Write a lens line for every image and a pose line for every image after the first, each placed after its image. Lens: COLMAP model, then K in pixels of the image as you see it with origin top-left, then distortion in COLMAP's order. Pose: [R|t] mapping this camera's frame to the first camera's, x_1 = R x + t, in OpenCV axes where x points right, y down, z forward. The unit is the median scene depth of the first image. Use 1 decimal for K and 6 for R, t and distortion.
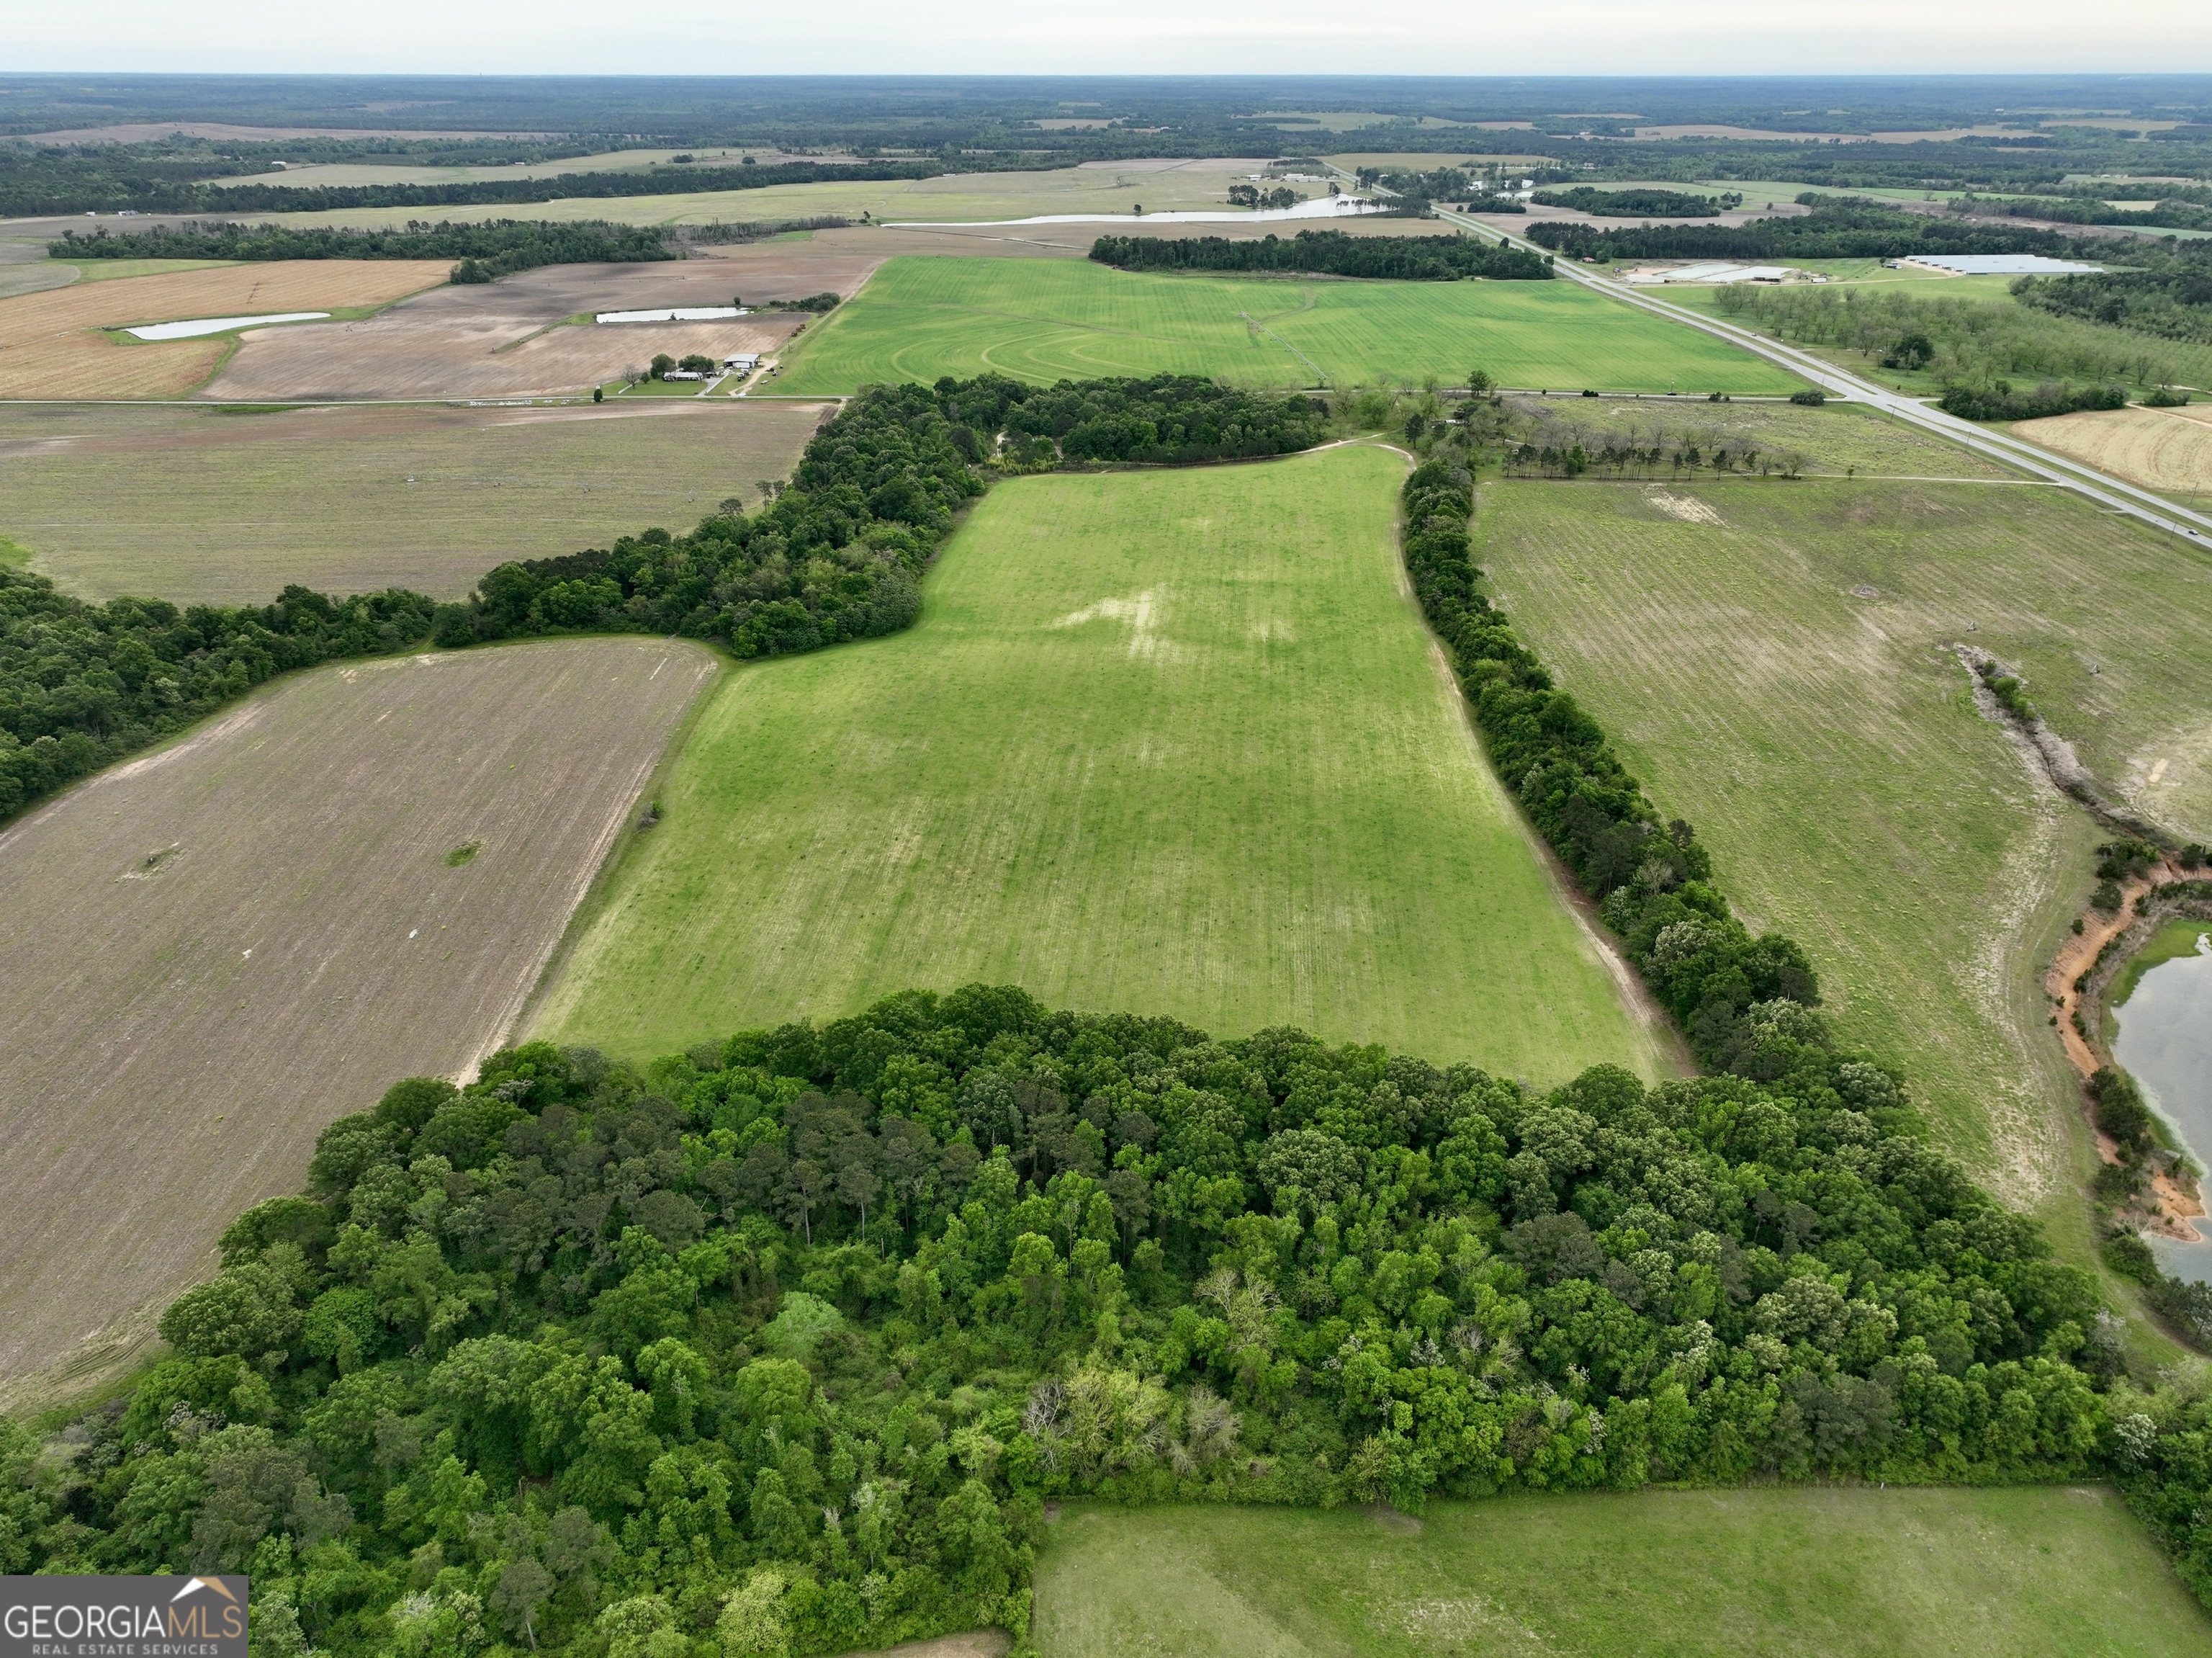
lens RADIAL K [[1560.2, 0, 1106.6], [0, 1560.2, 829.6], [0, 0, 1]] dist [-0.003492, 0.021515]
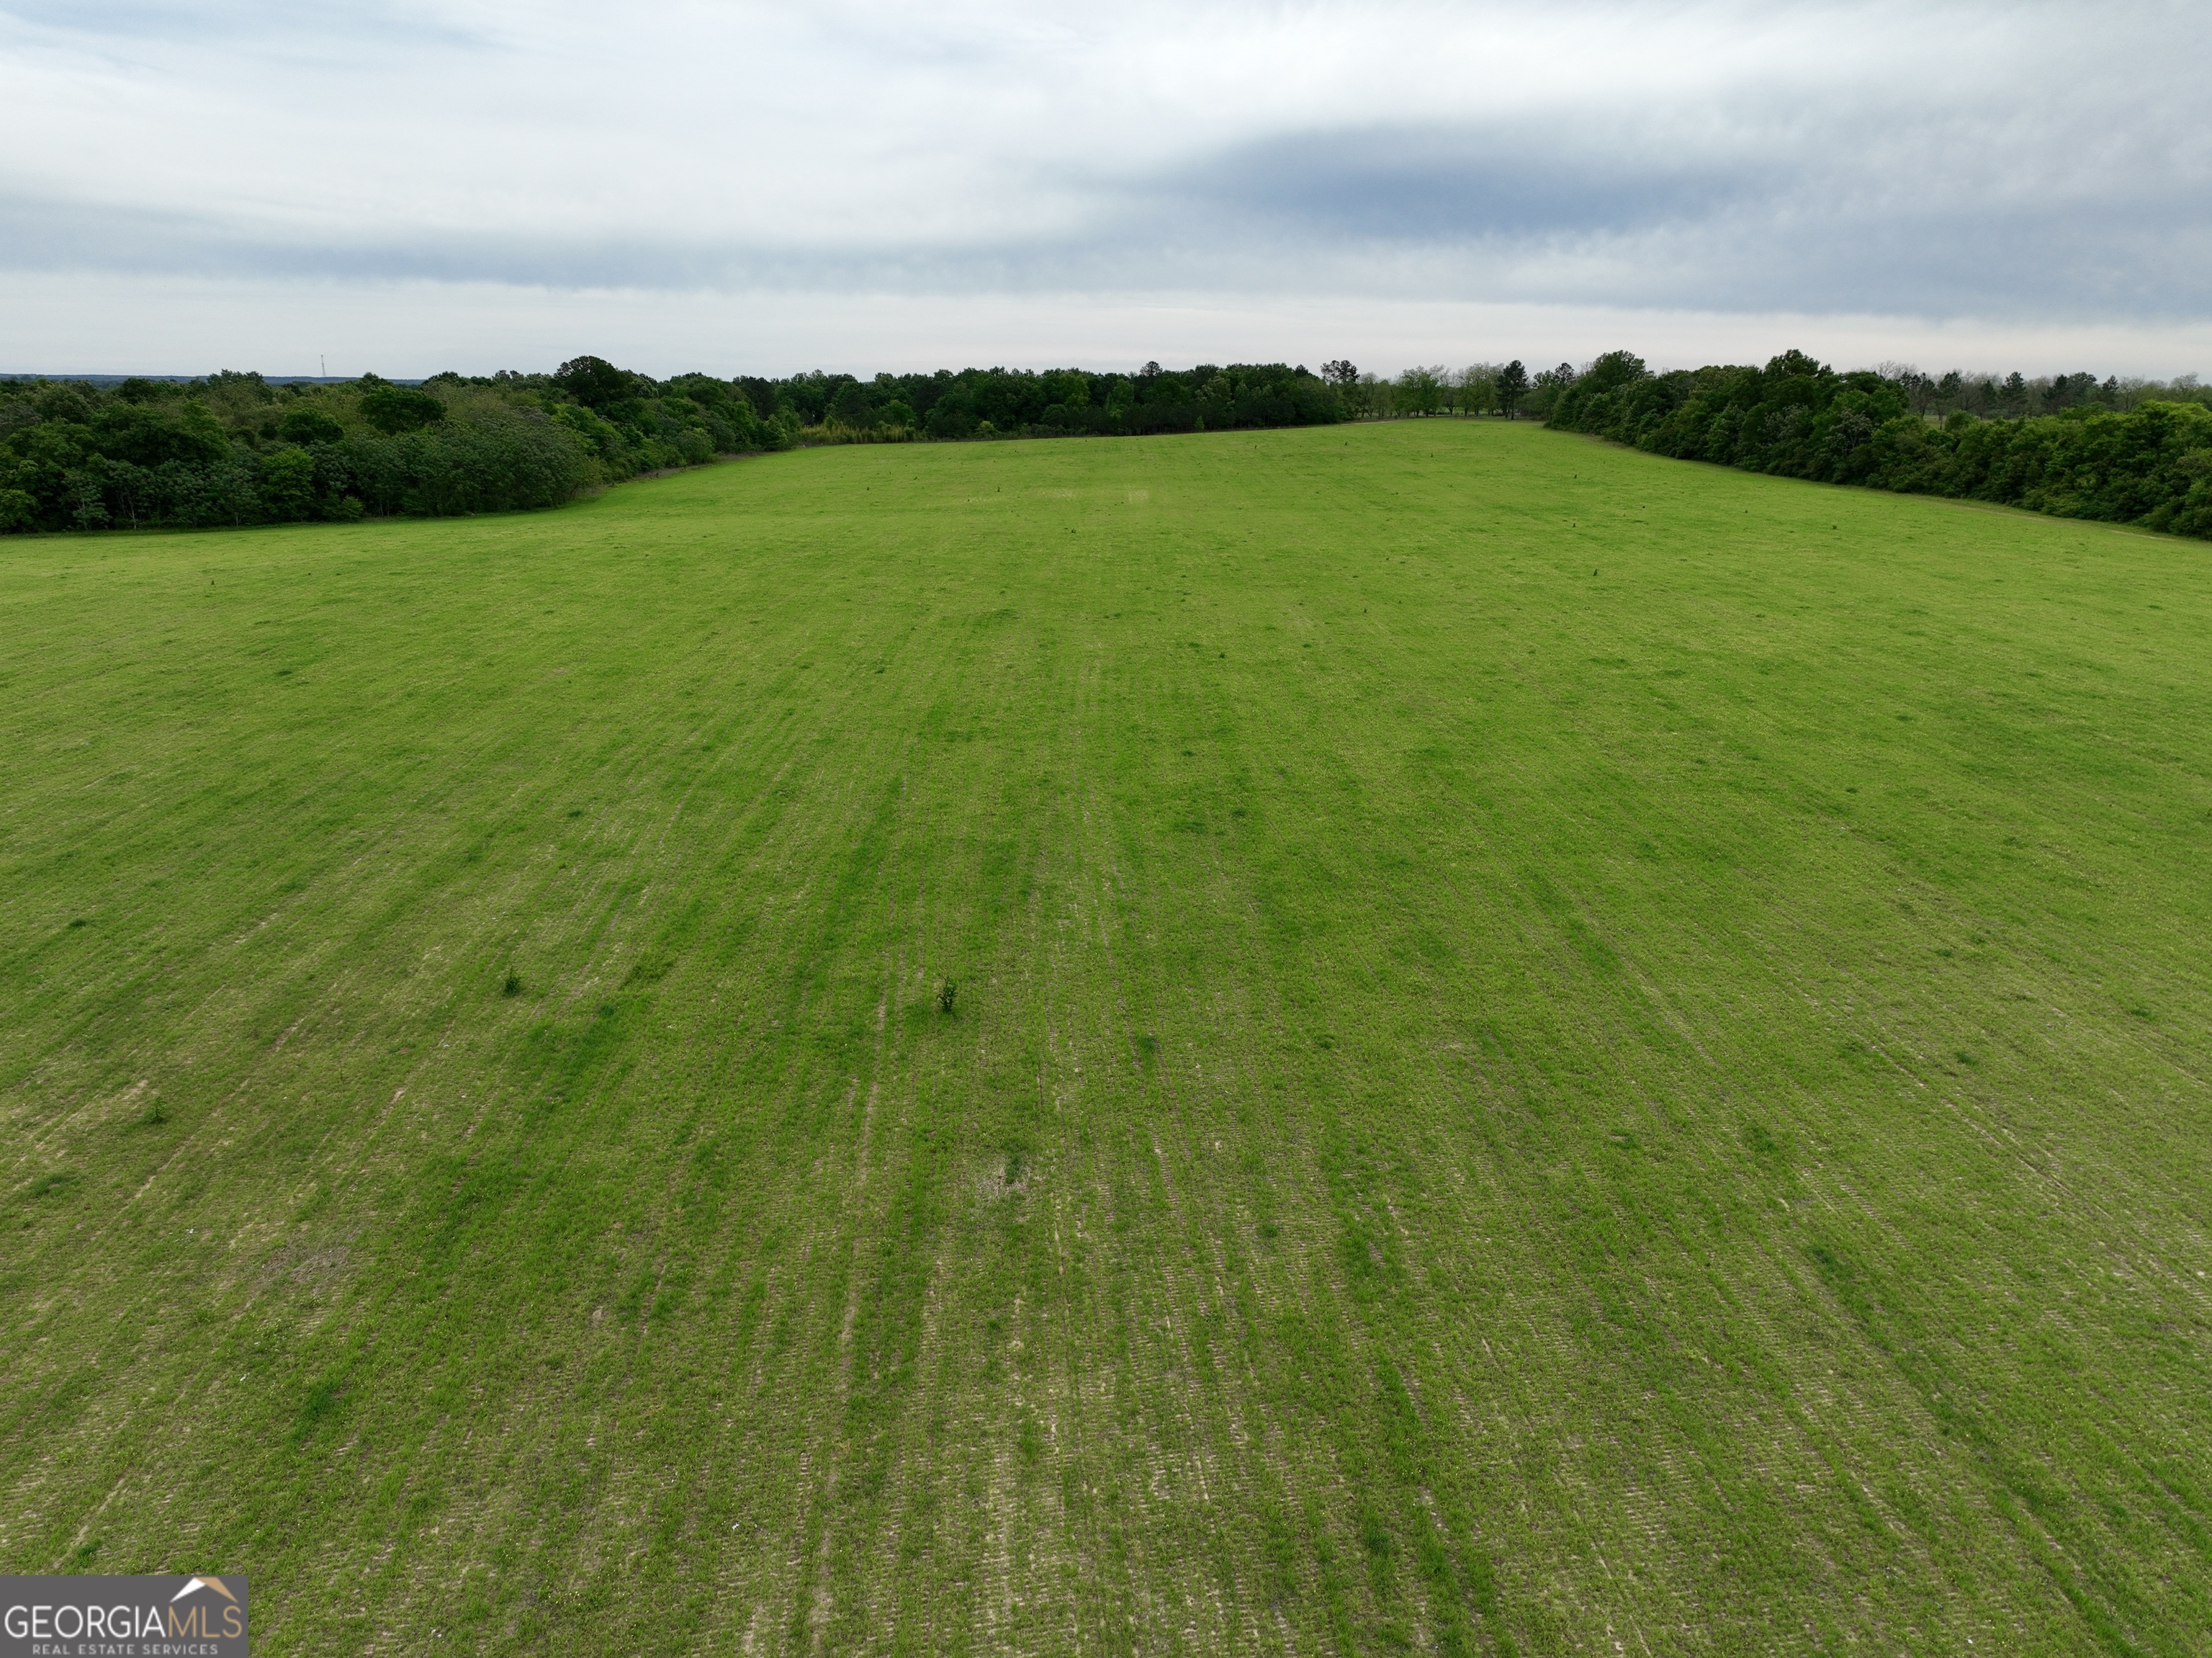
lens RADIAL K [[1560.2, 0, 1108.9], [0, 1560.2, 832.1], [0, 0, 1]] dist [-0.003492, 0.021515]
pose [[0.995739, -0.021269, 0.089734, -0.023609], [0.036866, 0.983712, -0.175932, 0.020517], [-0.084530, 0.178491, 0.980304, 0.628645]]
